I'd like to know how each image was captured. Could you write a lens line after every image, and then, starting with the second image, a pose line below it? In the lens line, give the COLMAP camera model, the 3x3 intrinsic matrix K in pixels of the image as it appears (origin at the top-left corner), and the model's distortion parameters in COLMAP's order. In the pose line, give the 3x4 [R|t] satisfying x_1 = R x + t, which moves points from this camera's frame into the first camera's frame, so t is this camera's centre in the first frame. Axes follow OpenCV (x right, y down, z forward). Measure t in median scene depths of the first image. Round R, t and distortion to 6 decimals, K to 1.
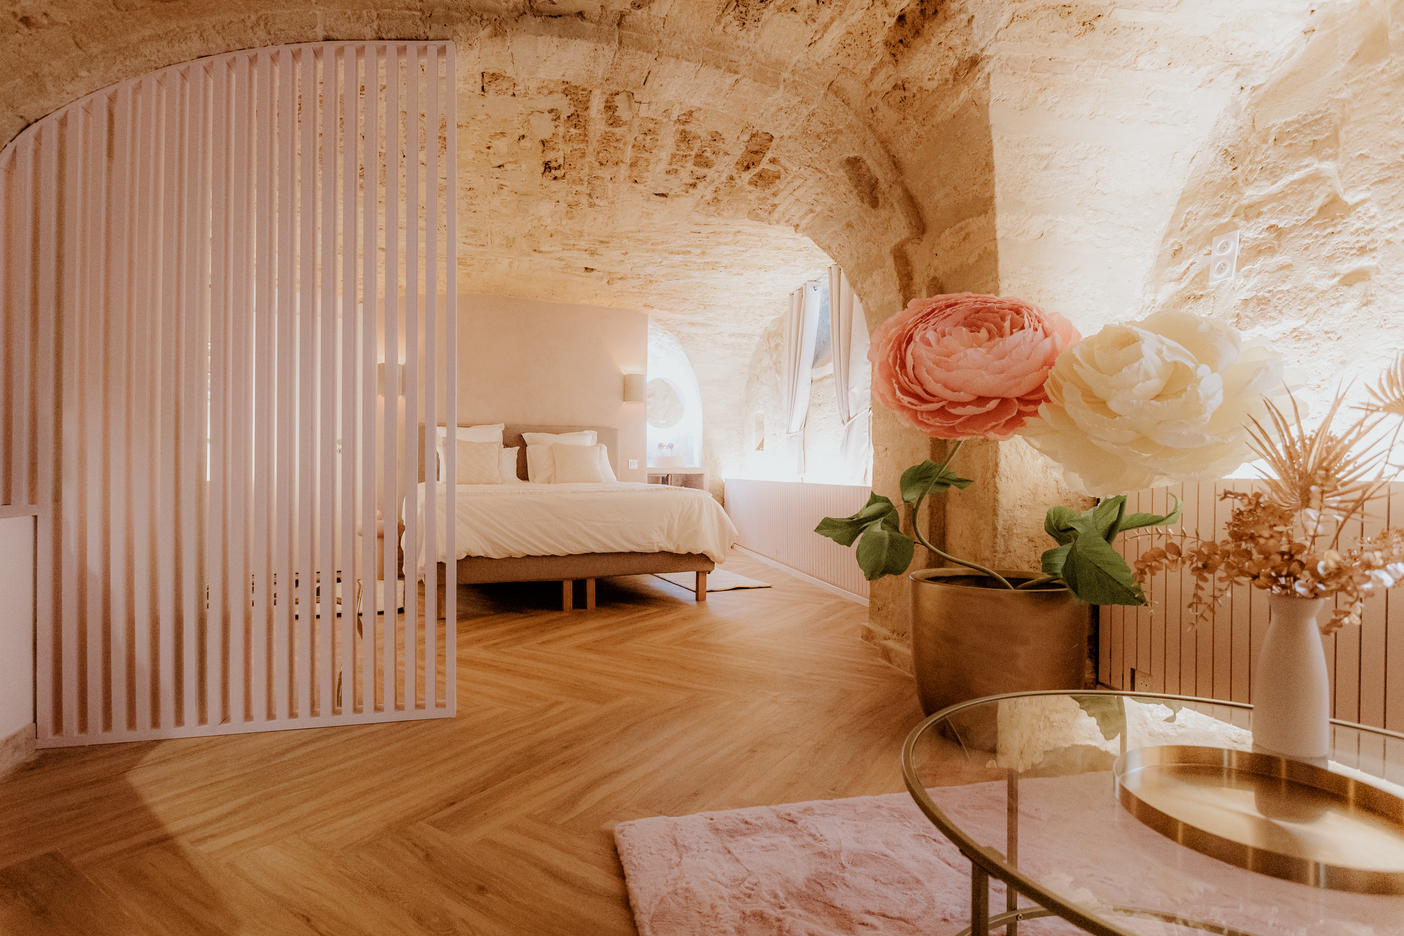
lens RADIAL K [[703.9, 0, 647.5], [0, 703.9, 472.3], [0, 0, 1]] dist [-0.001415, -0.000465]
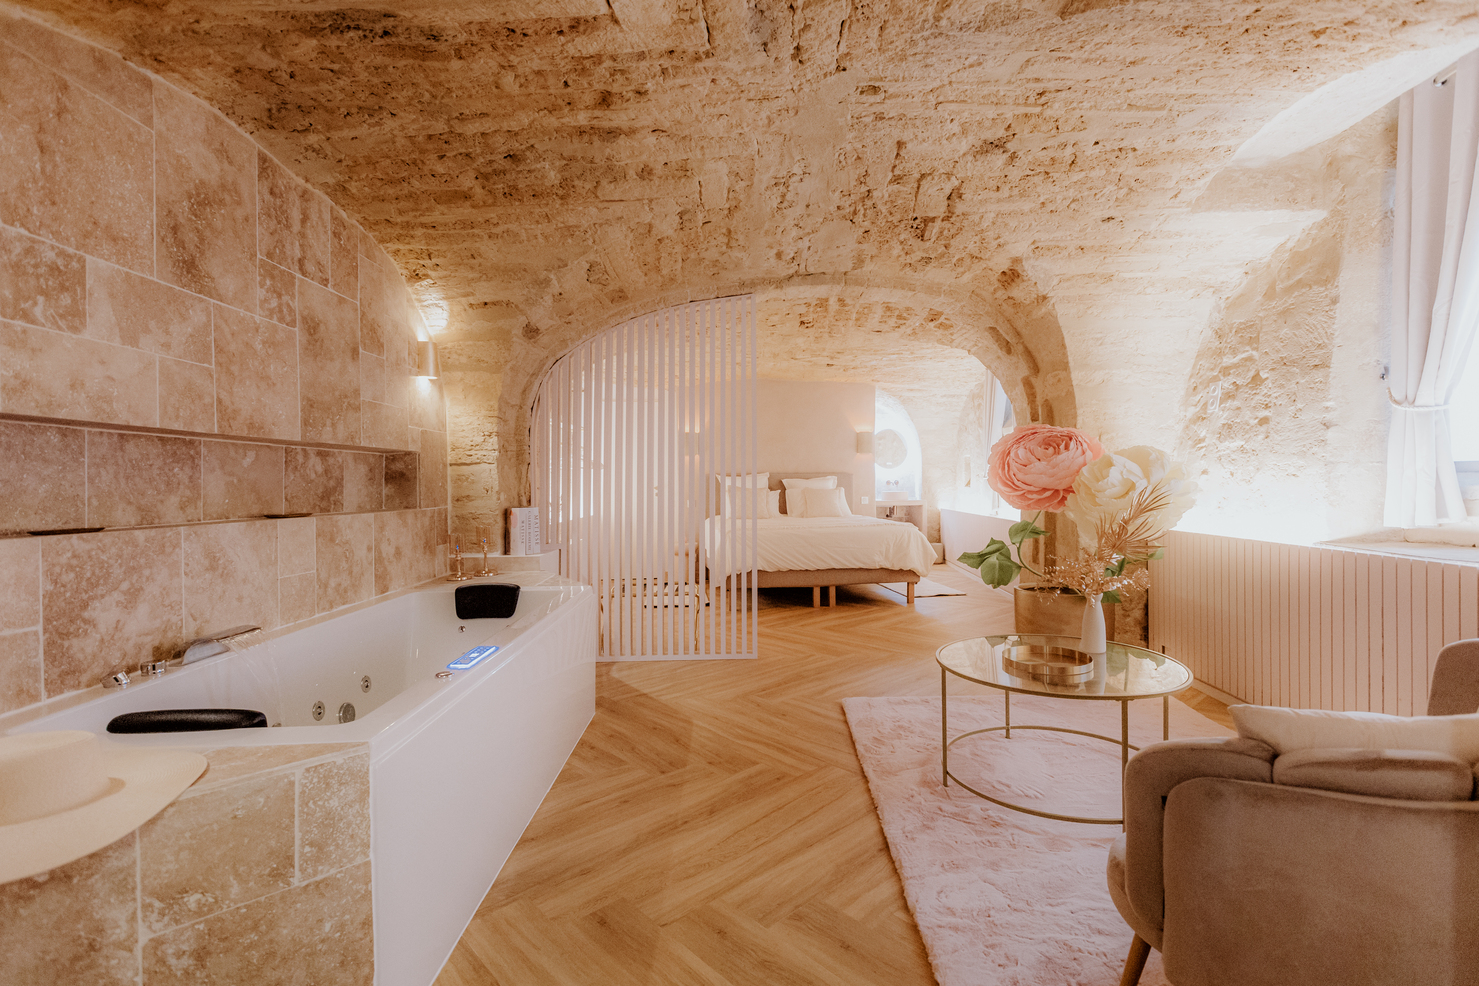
lens RADIAL K [[690.6, 0, 770.3], [0, 690.6, 488.4], [0, 0, 1]] dist [0.001333, 0.000480]
pose [[0.984966, -0.006367, -0.172631, 0.060210], [0.007334, 0.999961, 0.004962, -0.086327], [0.172593, -0.006153, 0.984974, -0.628947]]
